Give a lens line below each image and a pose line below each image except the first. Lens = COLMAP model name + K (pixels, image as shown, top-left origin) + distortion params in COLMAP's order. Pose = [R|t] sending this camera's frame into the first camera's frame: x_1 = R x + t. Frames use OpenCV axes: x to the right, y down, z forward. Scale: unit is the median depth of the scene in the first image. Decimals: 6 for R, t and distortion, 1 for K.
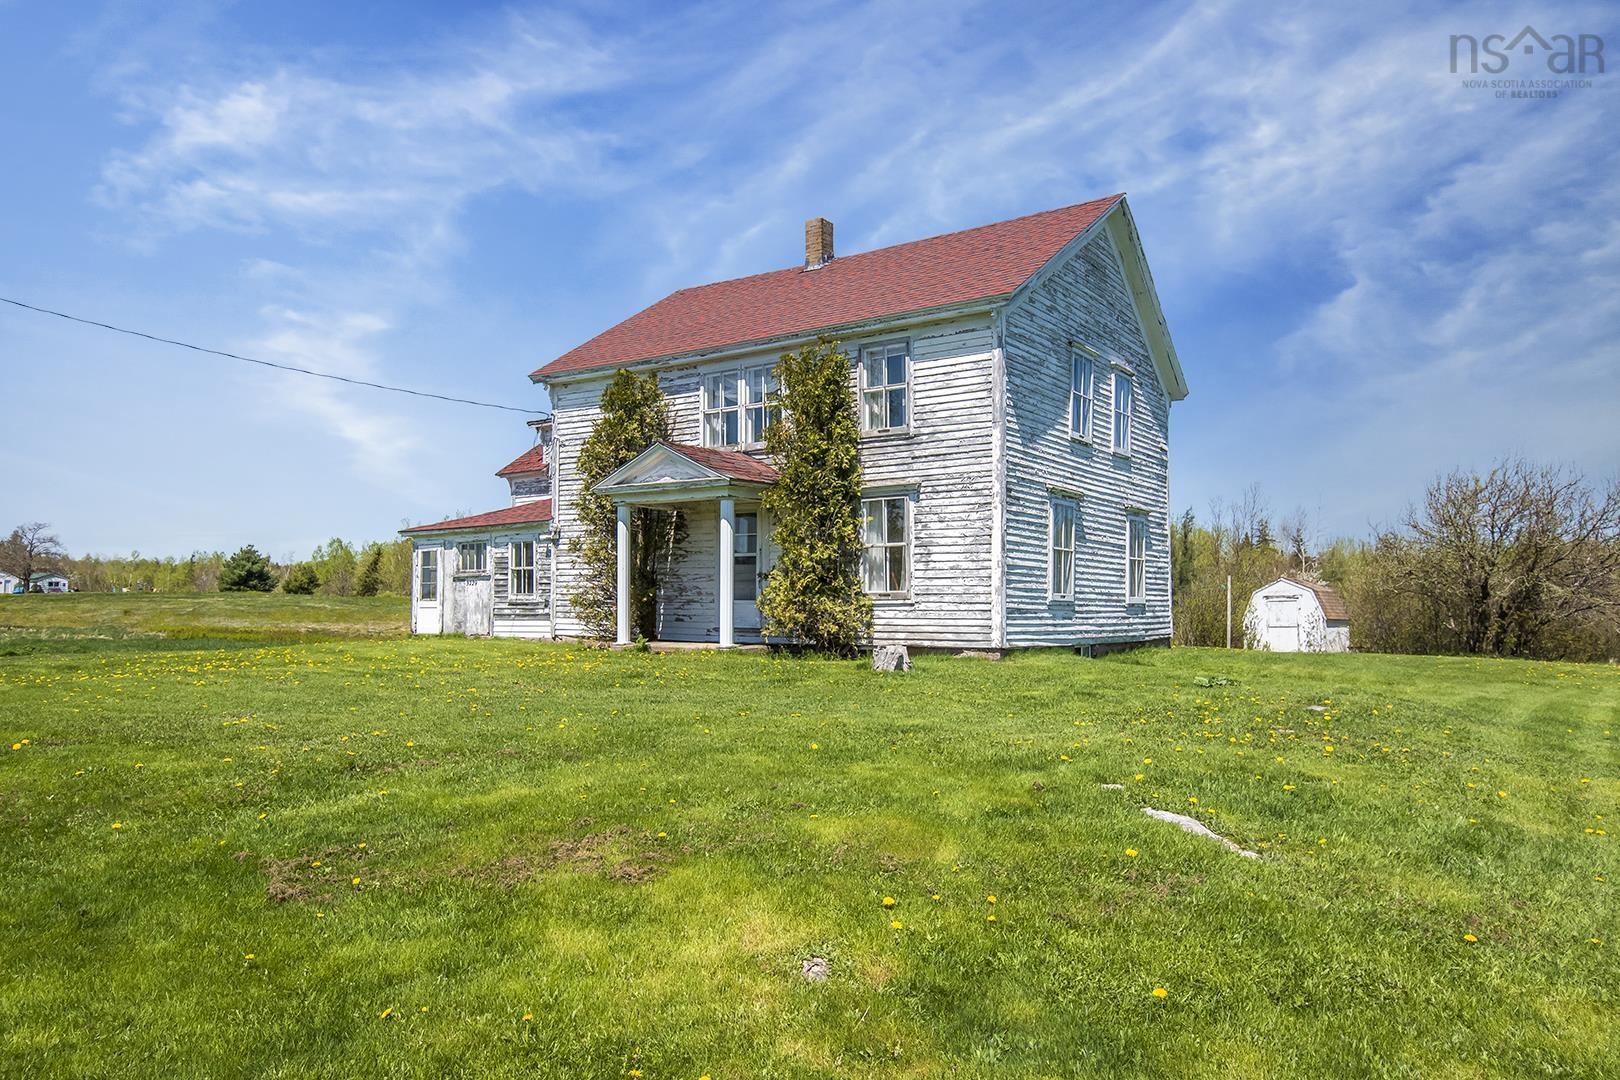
lens RADIAL K [[1094.0, 0, 811.6], [0, 1094.0, 539.5], [0, 0, 1]] dist [-0.007579, -0.000255]
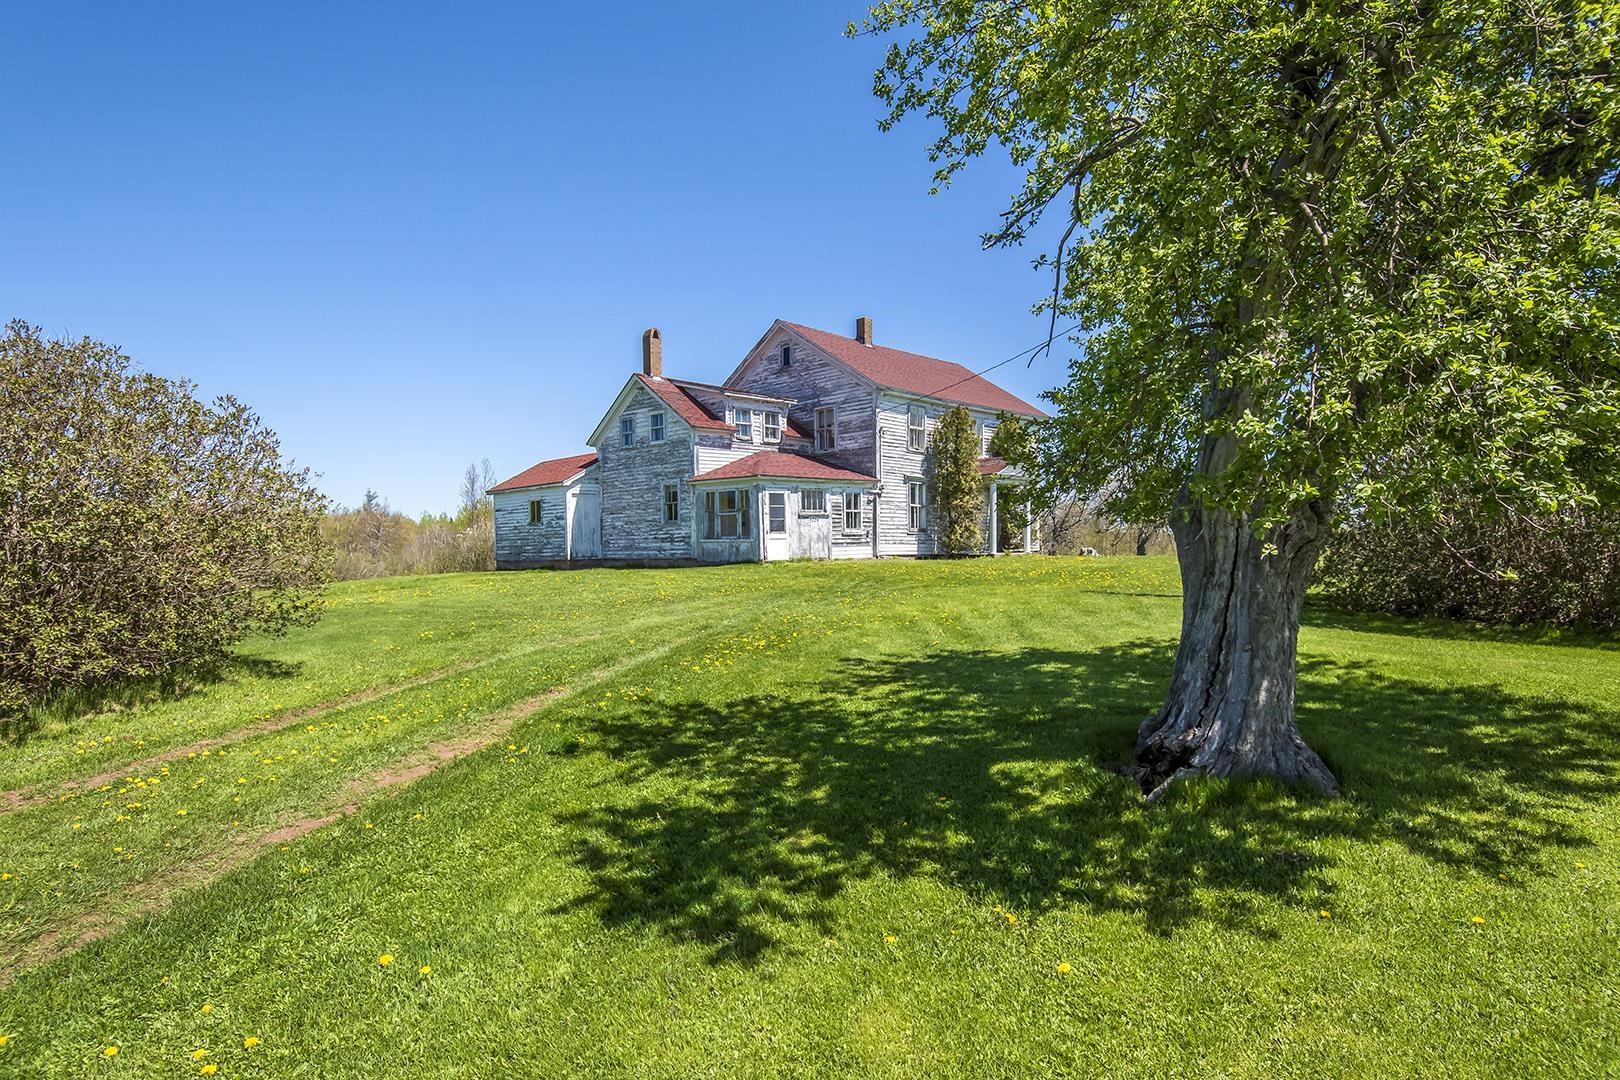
lens RADIAL K [[884.6, 0, 810.5], [0, 884.6, 537.2], [0, 0, 1]] dist [-0.000271, -0.000006]
pose [[0.154745, -0.001299, 0.987954, -1.701793], [-0.045953, 0.998907, 0.008511, 0.063610], [-0.986885, -0.046716, 0.154516, 1.027641]]
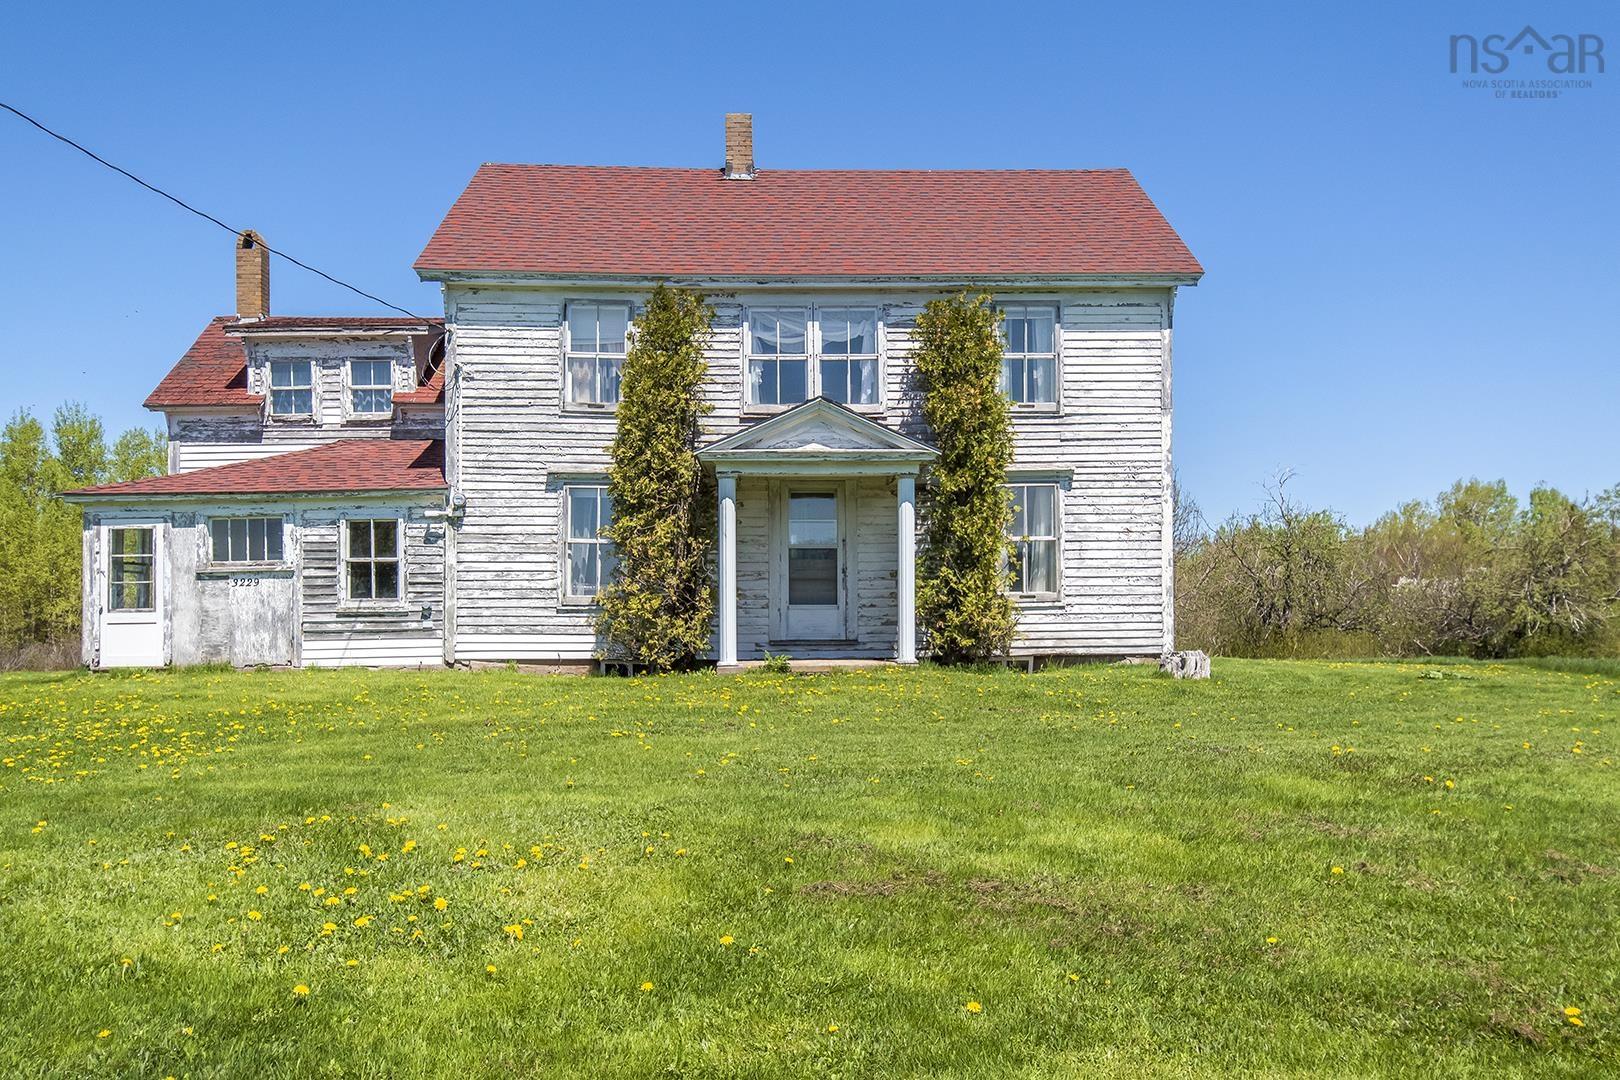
lens RADIAL K [[1439.0, 0, 811.8], [0, 1439.0, 547.0], [0, 0, 1]] dist [0.003106, -0.002607]
pose [[0.785951, 0.017958, 0.618028, -0.694167], [-0.025162, 0.999679, 0.002952, 0.011250], [-0.617777, -0.017871, 0.786150, 0.193151]]
